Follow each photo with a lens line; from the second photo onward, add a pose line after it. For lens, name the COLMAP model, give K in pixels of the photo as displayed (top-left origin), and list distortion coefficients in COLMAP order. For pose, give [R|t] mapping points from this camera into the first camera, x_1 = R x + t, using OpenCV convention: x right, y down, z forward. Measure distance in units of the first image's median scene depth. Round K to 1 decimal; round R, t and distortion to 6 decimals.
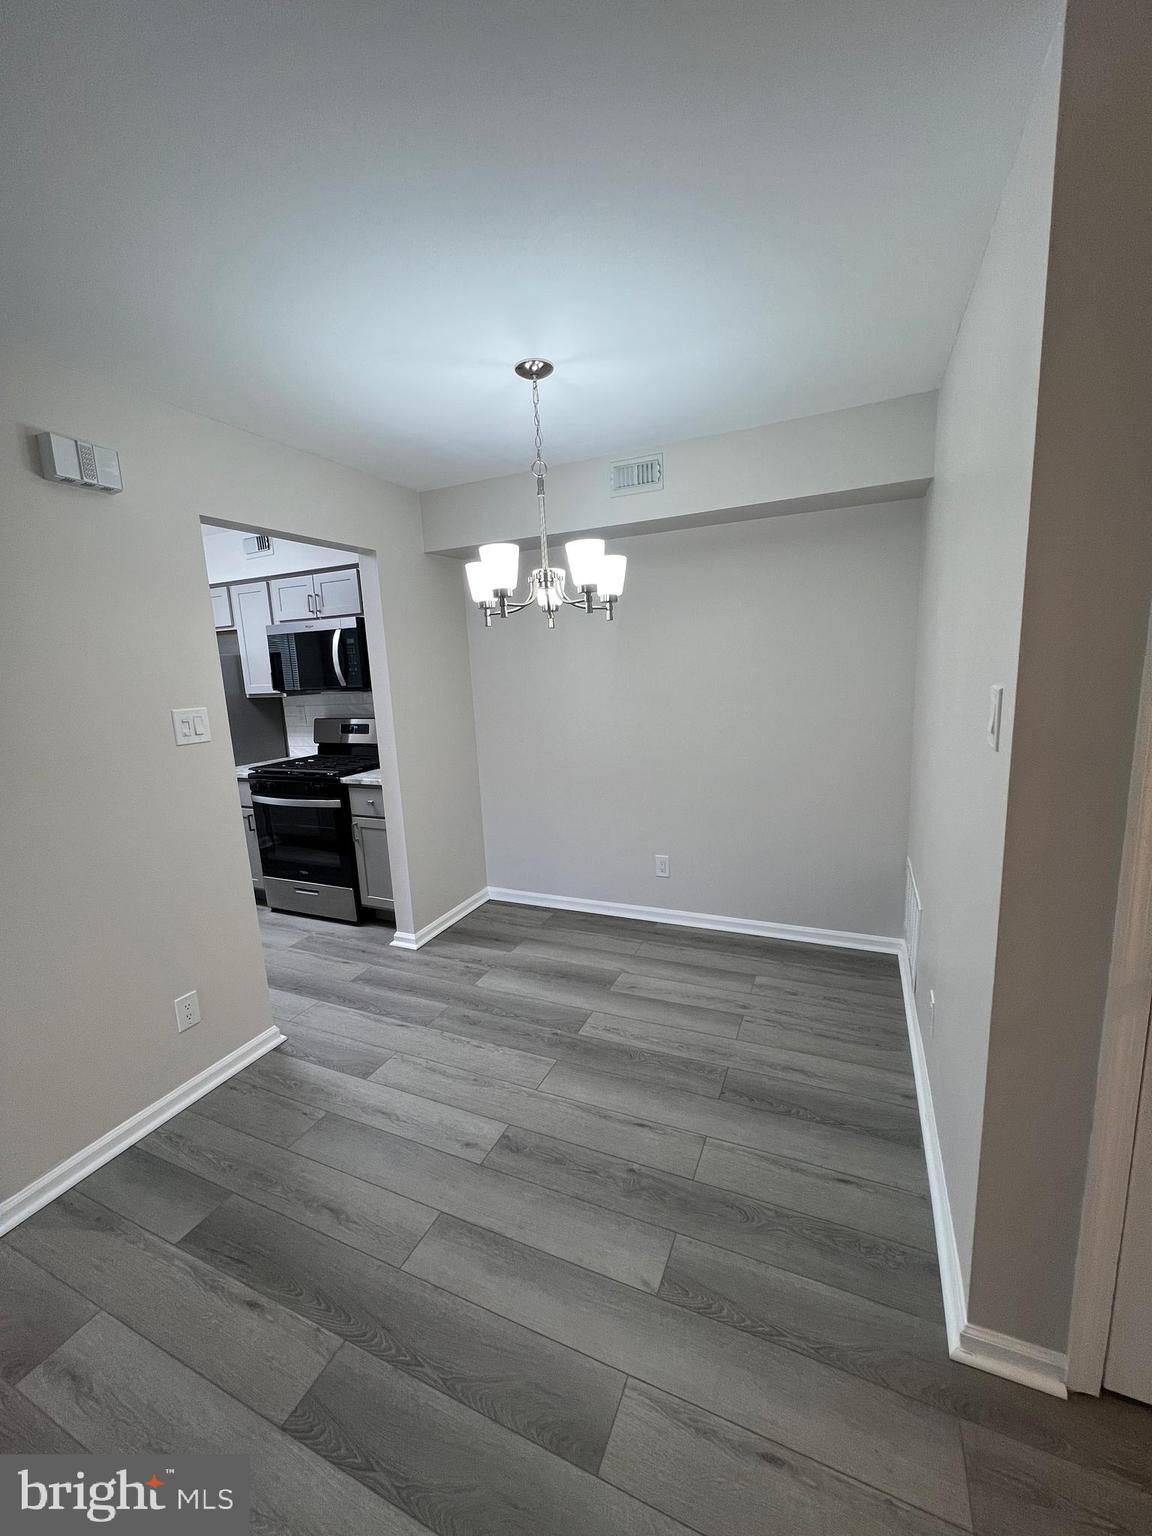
lens RADIAL K [[609.5, 0, 572.3], [0, 609.5, 773.7], [0, 0, 1]] dist [-0.006201, 0.001140]
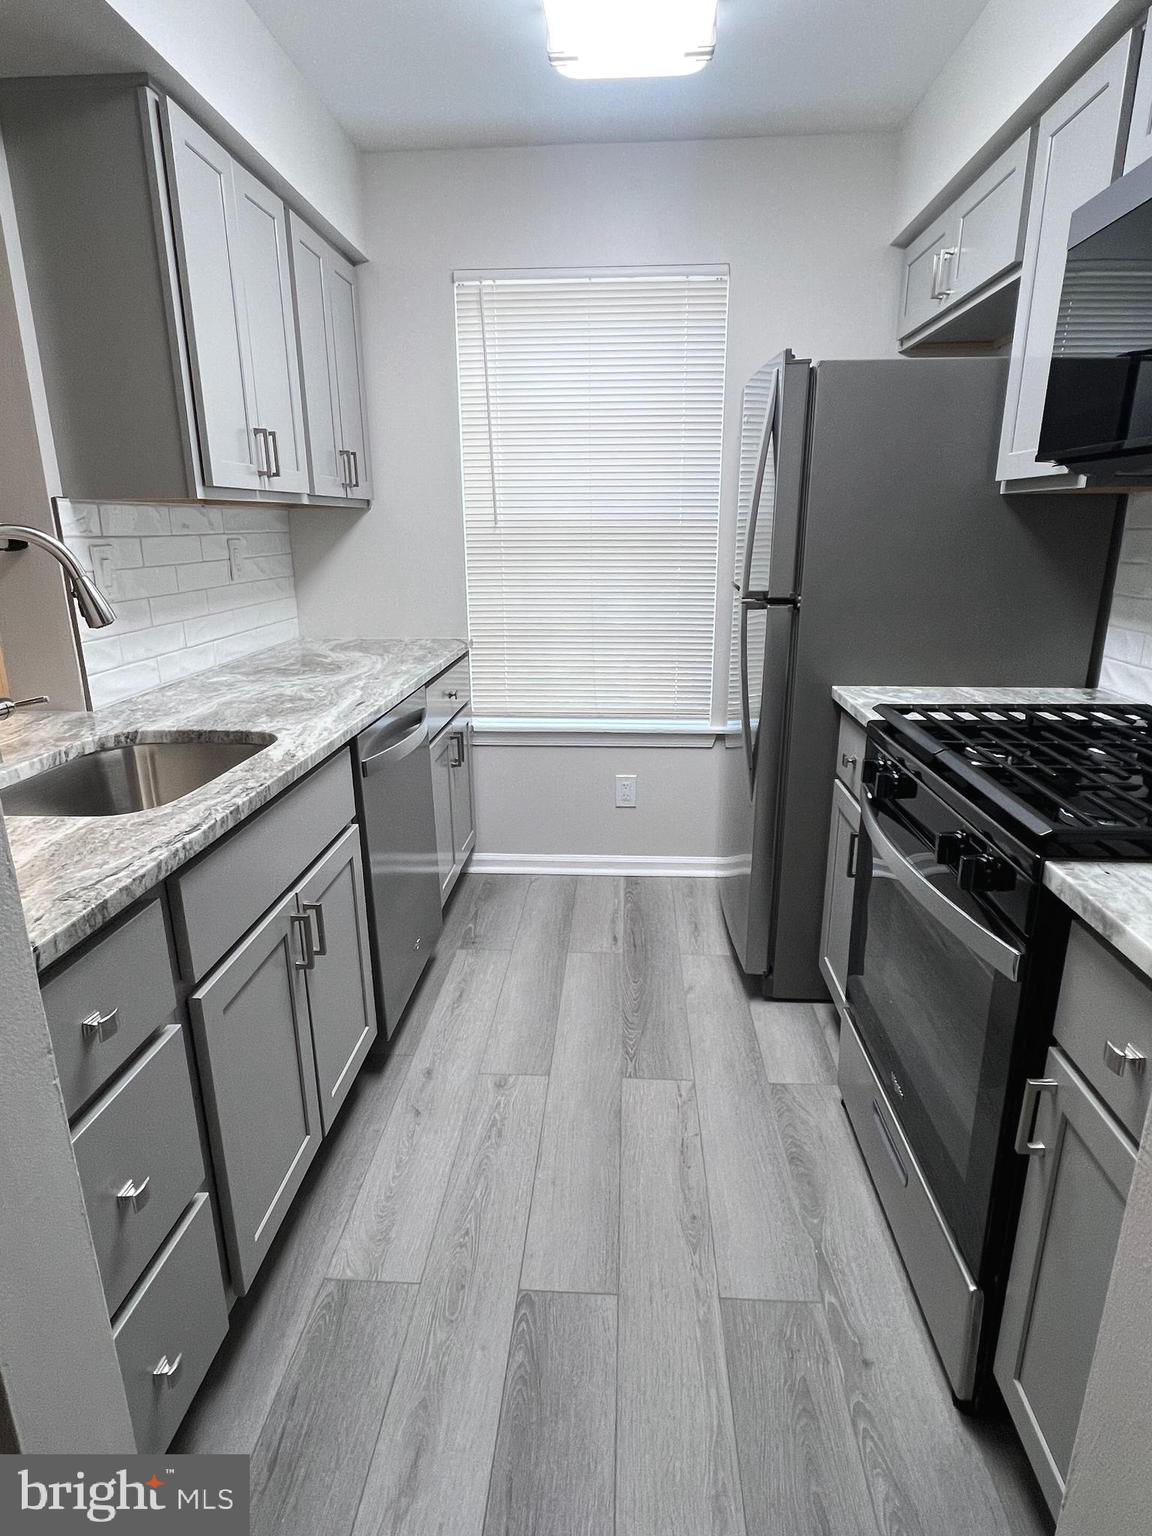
lens RADIAL K [[845.7, 0, 570.2], [0, 845.7, 768.4], [0, 0, 1]] dist [-0.000736, -0.000757]
pose [[0.352867, 0.301282, -0.885841, -0.277429], [-0.172695, 0.951447, 0.254804, -0.103526], [0.919599, 0.063068, 0.387764, 1.077460]]
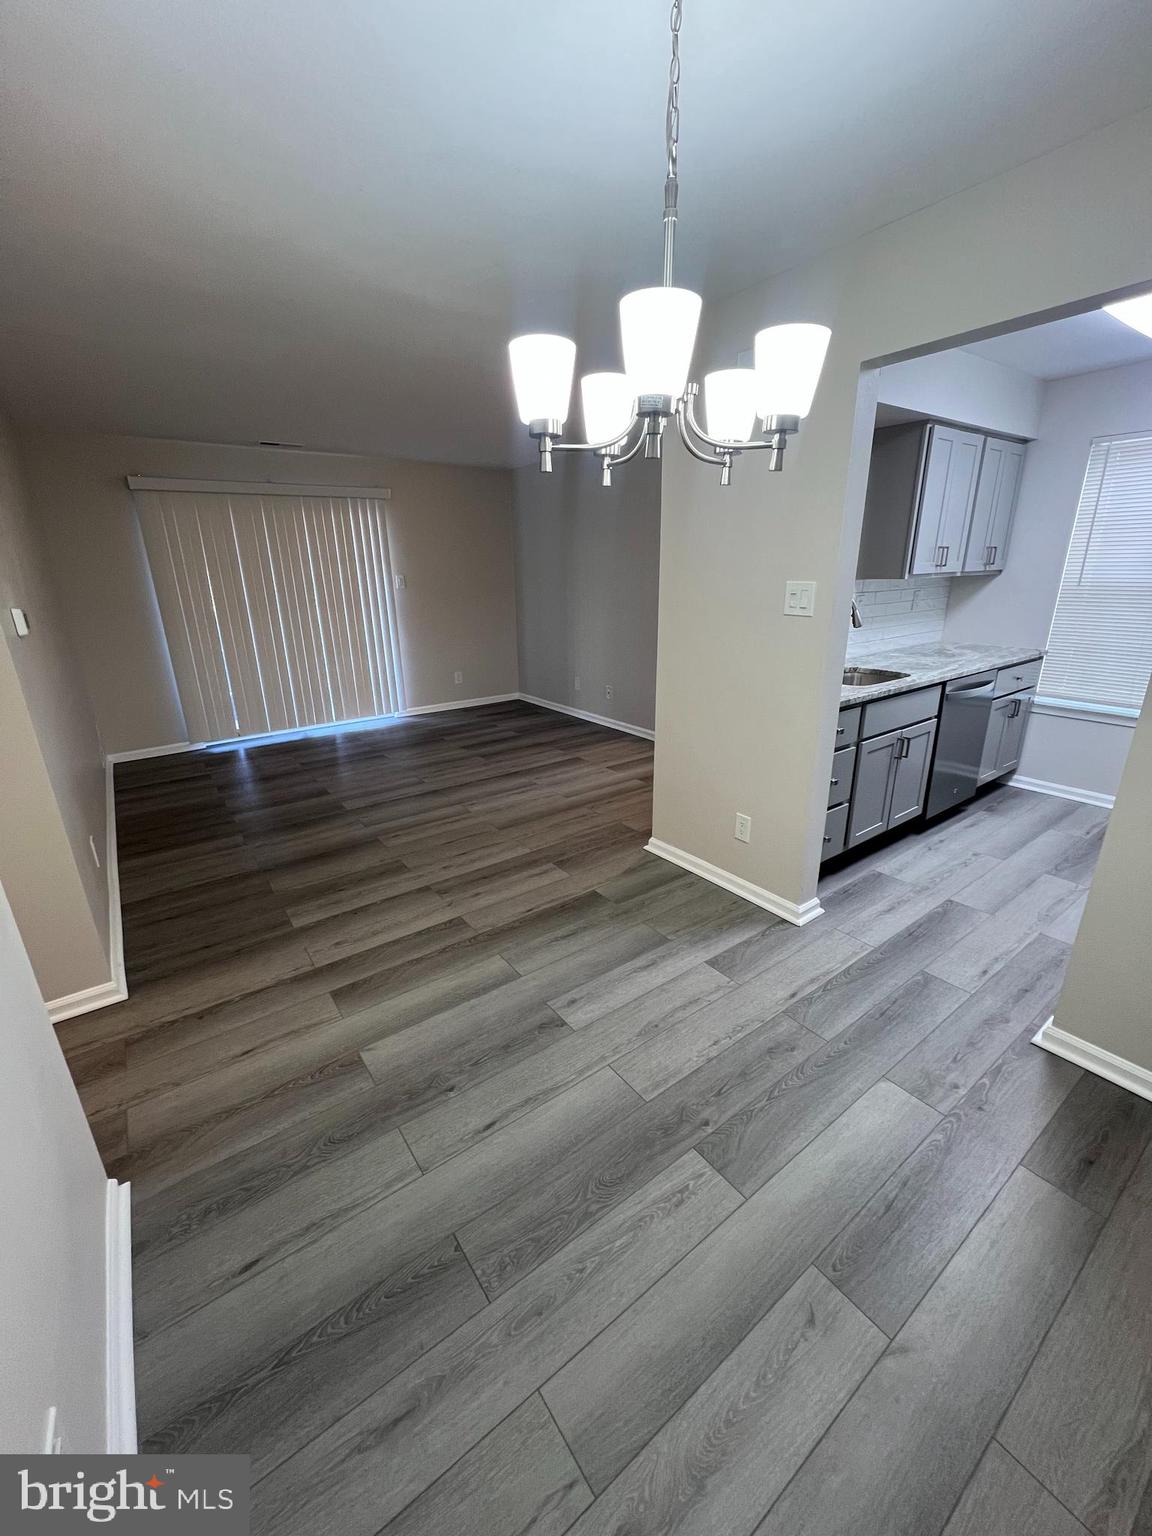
lens RADIAL K [[609.5, 0, 572.2], [0, 609.5, 771.4], [0, 0, 1]] dist [-0.006201, 0.001140]
pose [[-0.488882, 0.331877, -0.806754, 0.484590], [-0.112201, 0.893202, 0.435431, -0.209335], [0.865104, 0.303393, -0.399434, 1.079105]]
